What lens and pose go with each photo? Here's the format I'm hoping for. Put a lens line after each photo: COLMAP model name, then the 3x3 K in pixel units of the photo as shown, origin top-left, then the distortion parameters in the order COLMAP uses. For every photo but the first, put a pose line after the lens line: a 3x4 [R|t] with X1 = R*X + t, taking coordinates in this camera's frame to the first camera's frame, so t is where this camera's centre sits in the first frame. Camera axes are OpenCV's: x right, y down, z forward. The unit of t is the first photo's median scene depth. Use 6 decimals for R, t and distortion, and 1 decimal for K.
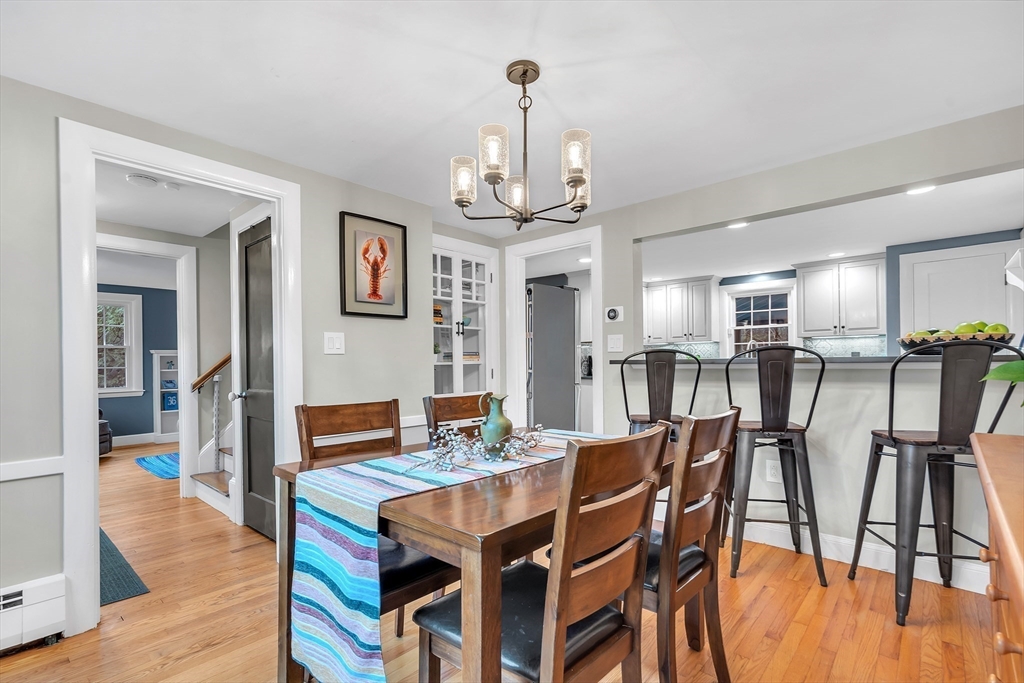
lens RADIAL K [[471.0, 0, 520.3], [0, 471.0, 364.2], [0, 0, 1]] dist [-0.015017, 0.013010]
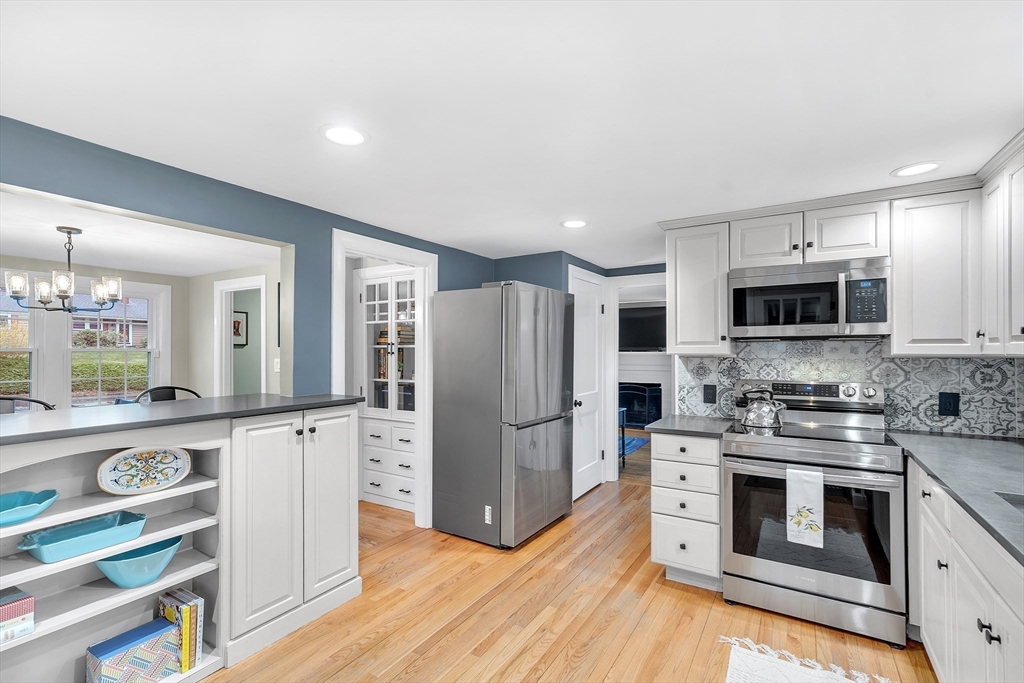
lens RADIAL K [[471.0, 0, 509.2], [0, 471.0, 347.3], [0, 0, 1]] dist [-0.015017, 0.013010]
pose [[0.167447, 0.007395, -0.985853, 0.677513], [-0.007034, 0.999955, 0.006306, -0.061178], [0.985856, 0.005879, 0.167492, 0.761669]]
